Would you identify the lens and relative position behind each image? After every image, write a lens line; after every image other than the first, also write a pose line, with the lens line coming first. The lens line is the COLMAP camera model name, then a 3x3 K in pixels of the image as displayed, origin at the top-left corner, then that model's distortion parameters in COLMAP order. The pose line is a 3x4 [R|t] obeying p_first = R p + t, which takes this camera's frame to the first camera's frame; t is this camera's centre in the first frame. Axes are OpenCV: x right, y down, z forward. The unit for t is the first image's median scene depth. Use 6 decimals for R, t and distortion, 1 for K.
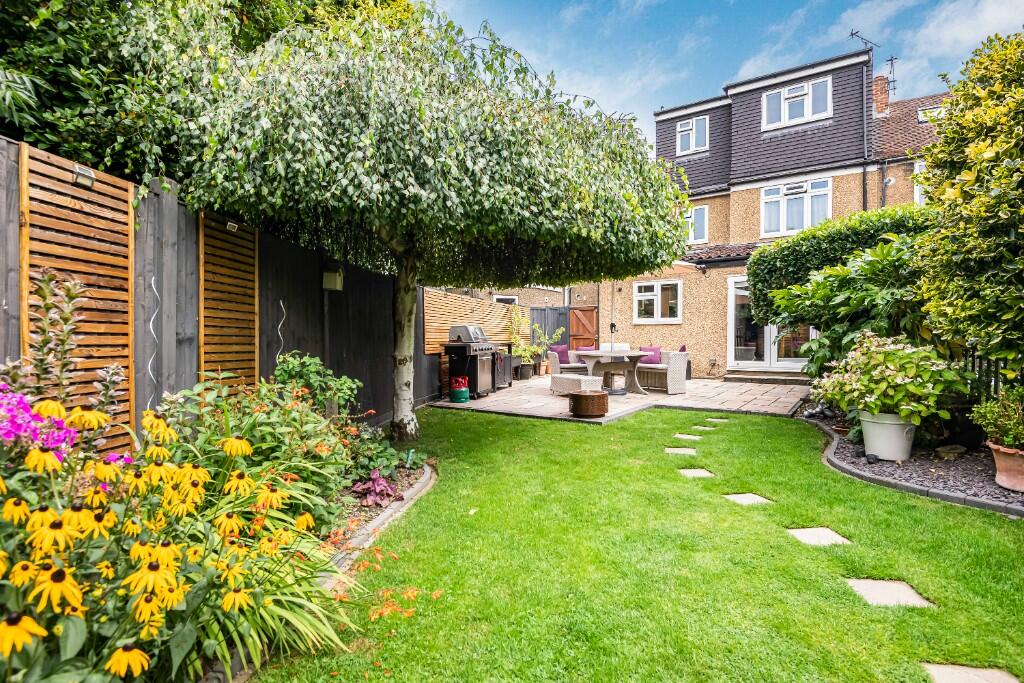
lens RADIAL K [[511.8, 0, 505.8], [0, 511.8, 339.8], [0, 0, 1]] dist [-0.014688, -0.002930]
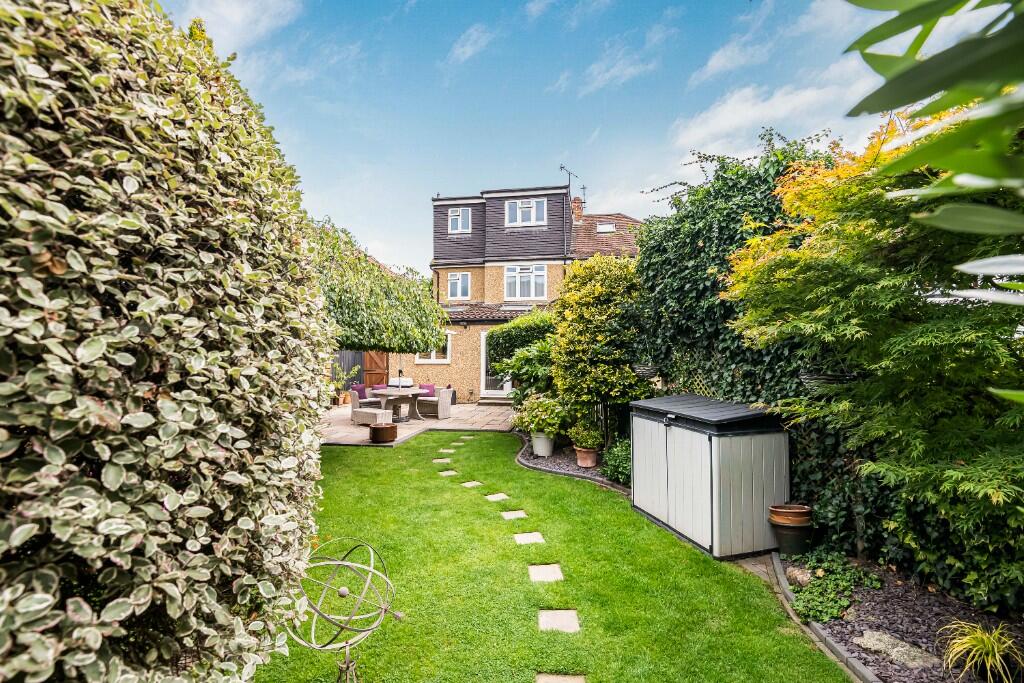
lens RADIAL K [[465.3, 0, 508.6], [0, 465.3, 337.9], [0, 0, 1]] dist [0.008432, -0.010002]
pose [[0.904511, 0.015264, 0.426177, -0.082687], [0.002040, 0.999193, -0.040116, -0.088093], [-0.426445, 0.037155, 0.903750, -0.350754]]
